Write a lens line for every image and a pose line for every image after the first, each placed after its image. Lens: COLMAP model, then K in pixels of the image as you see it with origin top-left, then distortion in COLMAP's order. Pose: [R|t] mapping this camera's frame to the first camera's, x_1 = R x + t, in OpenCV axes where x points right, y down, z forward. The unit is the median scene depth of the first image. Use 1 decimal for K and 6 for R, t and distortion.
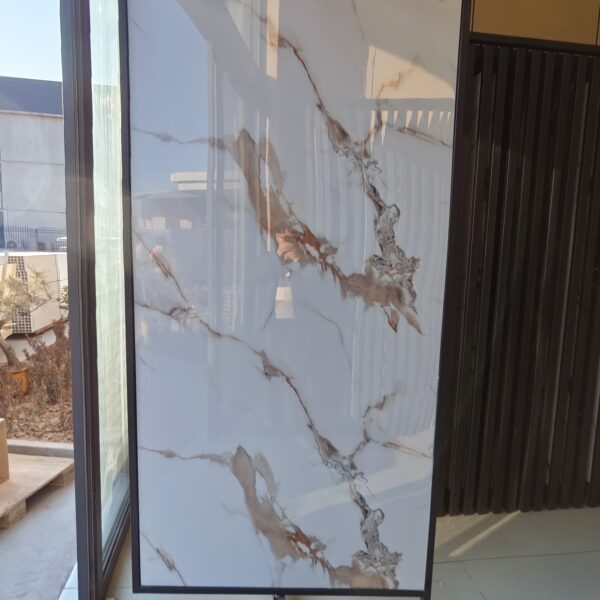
lens RADIAL K [[506.0, 0, 298.2], [0, 506.0, 302.5], [0, 0, 1]] dist [-0.000271, 0.025475]
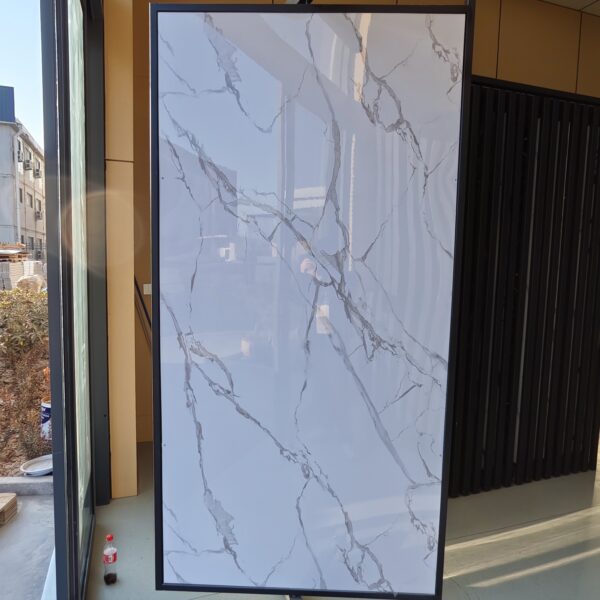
lens RADIAL K [[506.0, 0, 301.6], [0, 506.0, 301.4], [0, 0, 1]] dist [-0.000271, 0.025475]
pose [[0.980591, -0.029168, 0.193884, -0.188421], [0.033372, 0.999273, -0.018450, -0.000962], [-0.193205, 0.024562, 0.980851, -0.038595]]
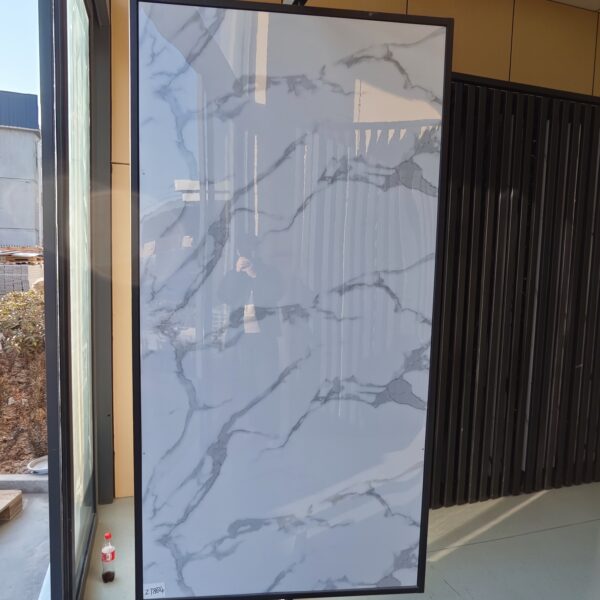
lens RADIAL K [[506.0, 0, 299.0], [0, 506.0, 300.5], [0, 0, 1]] dist [-0.000271, 0.025475]
pose [[0.987512, -0.019667, 0.156312, -0.172756], [0.024791, 0.999215, -0.030899, 0.002129], [-0.155582, 0.034388, 0.987224, -0.040796]]
